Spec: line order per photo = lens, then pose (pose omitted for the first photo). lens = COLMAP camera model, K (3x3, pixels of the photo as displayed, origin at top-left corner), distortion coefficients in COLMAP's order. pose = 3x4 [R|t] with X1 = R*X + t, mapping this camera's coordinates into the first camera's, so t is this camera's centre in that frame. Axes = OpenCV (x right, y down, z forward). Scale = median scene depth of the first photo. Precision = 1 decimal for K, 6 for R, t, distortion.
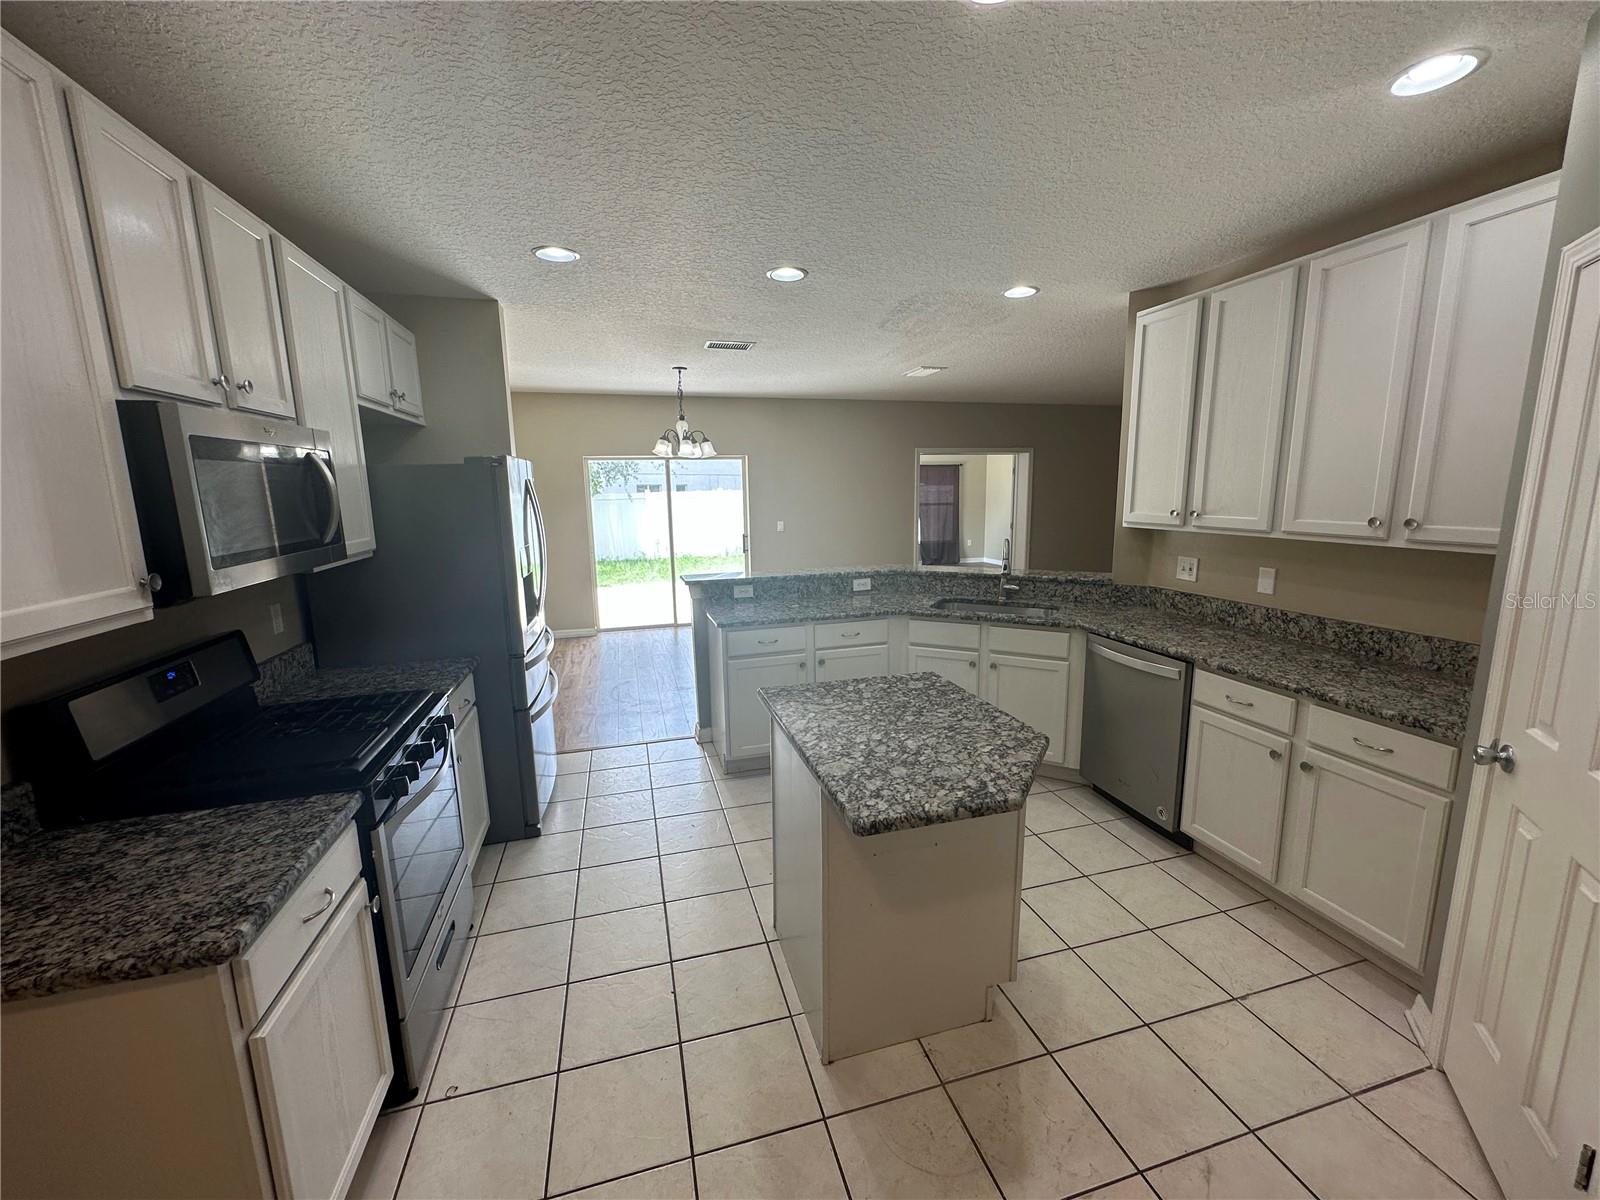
lens RADIAL K [[641.2, 0, 808.0], [0, 641.2, 596.2], [0, 0, 1]] dist [-0.000536, 0.000256]
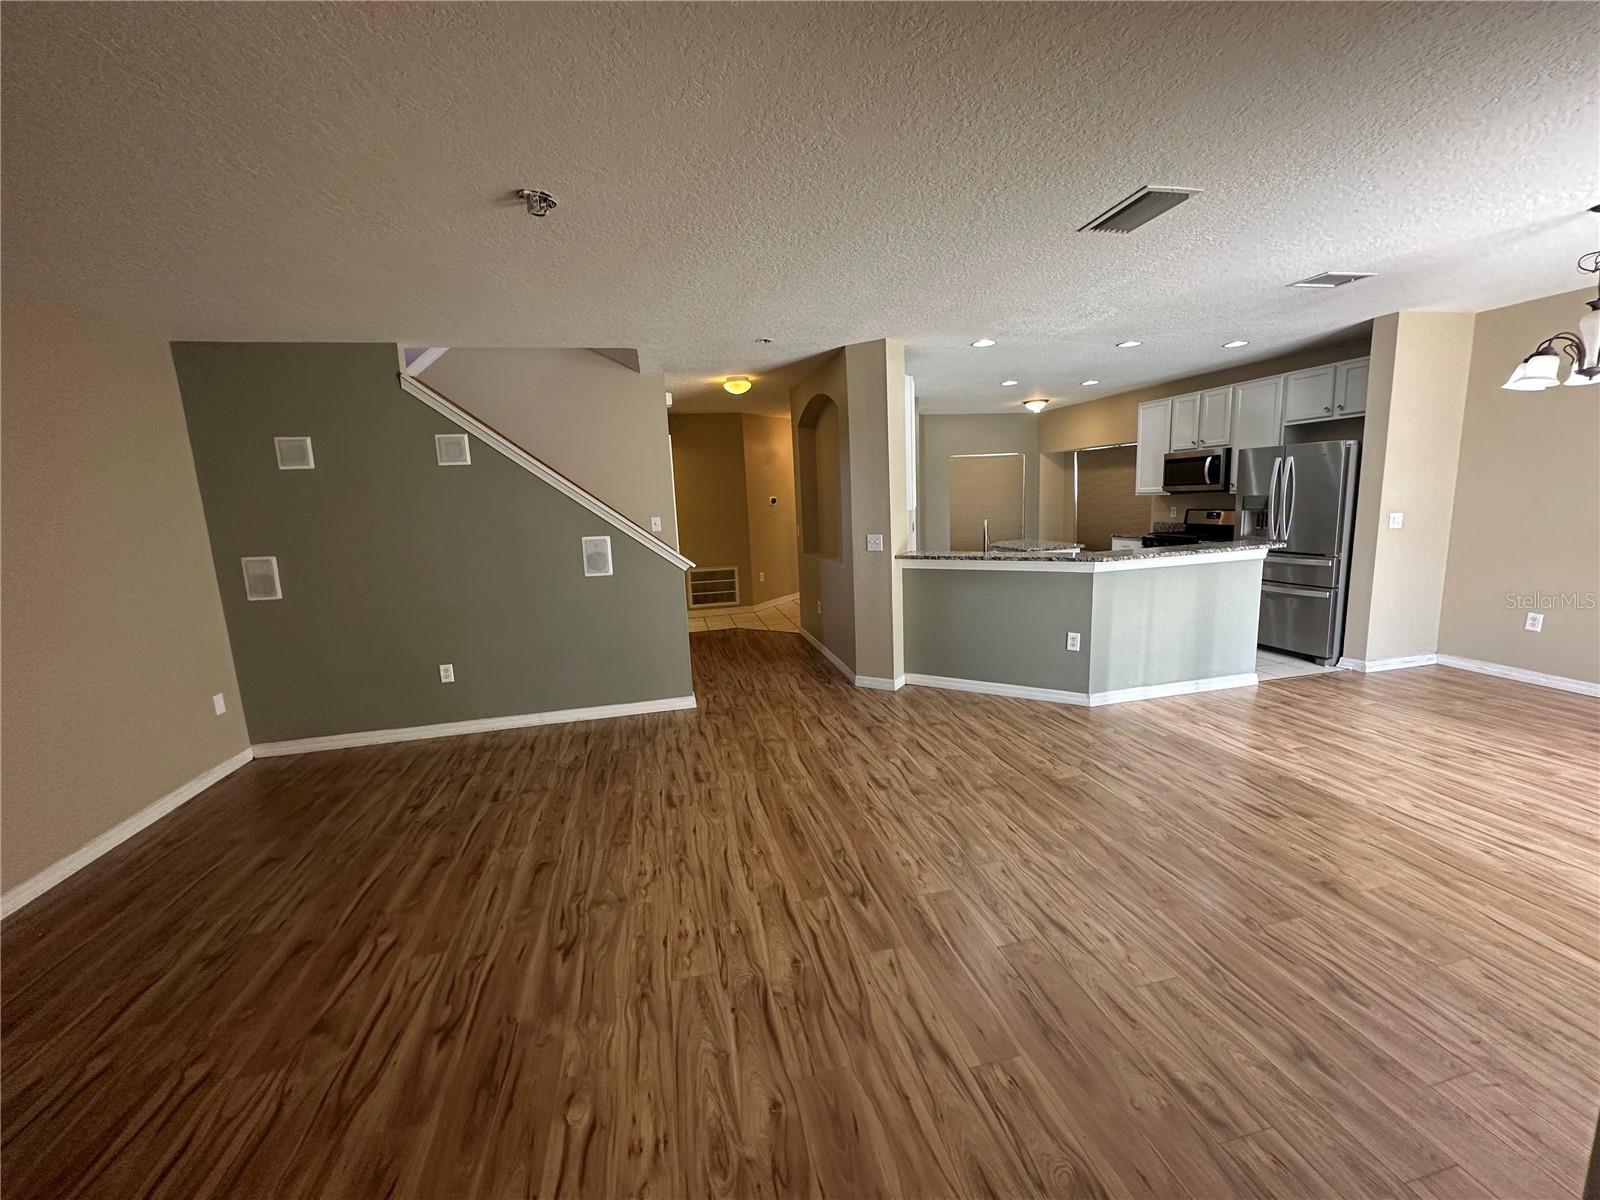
lens RADIAL K [[641.2, 0, 812.7], [0, 641.2, 597.4], [0, 0, 1]] dist [-0.000536, 0.000256]
pose [[-0.997703, 0.053842, 0.041112, 1.024795], [0.064237, 0.944642, 0.321752, -0.627577], [-0.021513, 0.323654, -0.945931, 3.779795]]
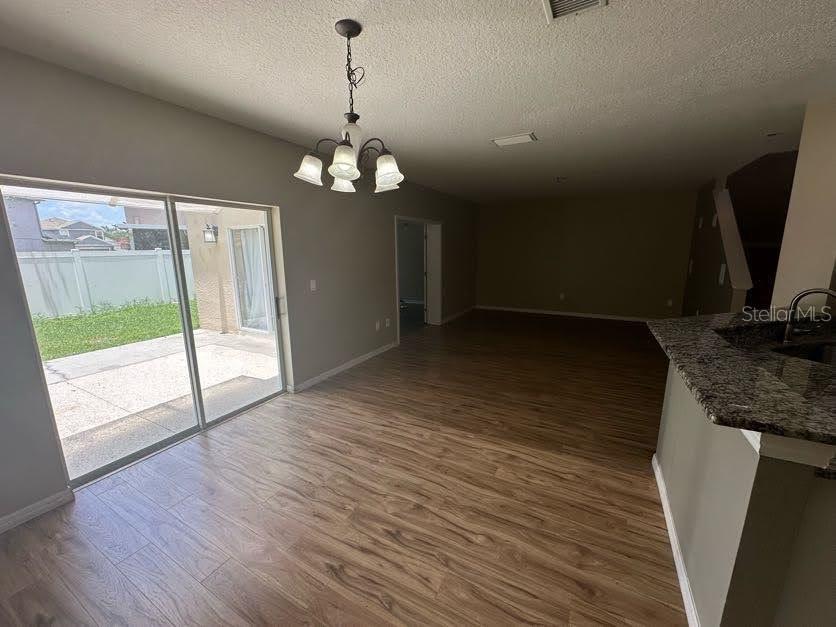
lens RADIAL K [[335.0, 0, 415.5], [0, 335.0, 310.2], [0, 0, 1]] dist [-0.000536, 0.000256]
pose [[0.703469, -0.122647, 0.700063, -0.924866], [0.115402, 0.991638, 0.057765, -0.277710], [-0.701294, 0.040153, 0.711741, 1.798708]]
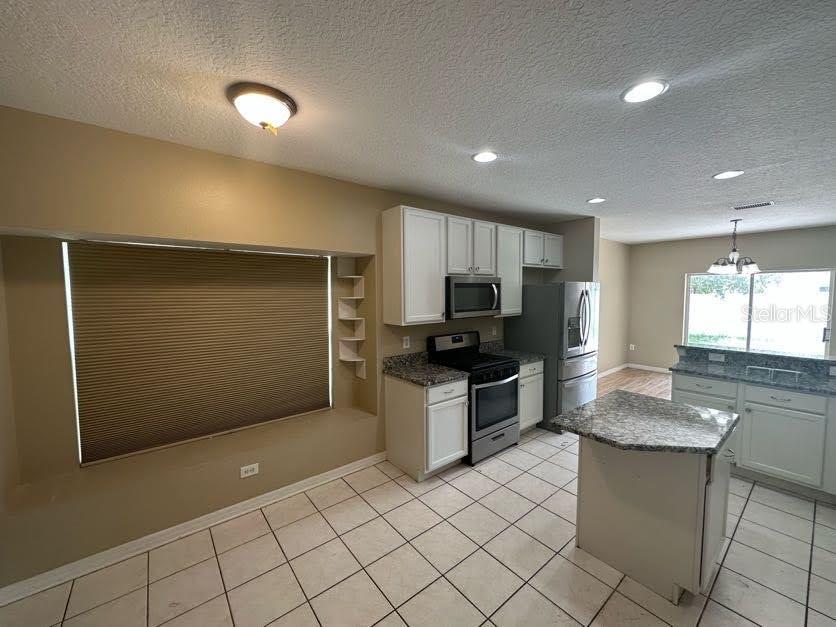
lens RADIAL K [[335.0, 0, 416.2], [0, 335.0, 314.4], [0, 0, 1]] dist [-0.000536, 0.000256]
pose [[0.387027, 0.077124, -0.918837, 0.672762], [-0.156679, 0.987505, 0.016892, -0.016957], [0.908659, 0.137425, 0.394275, -0.087727]]
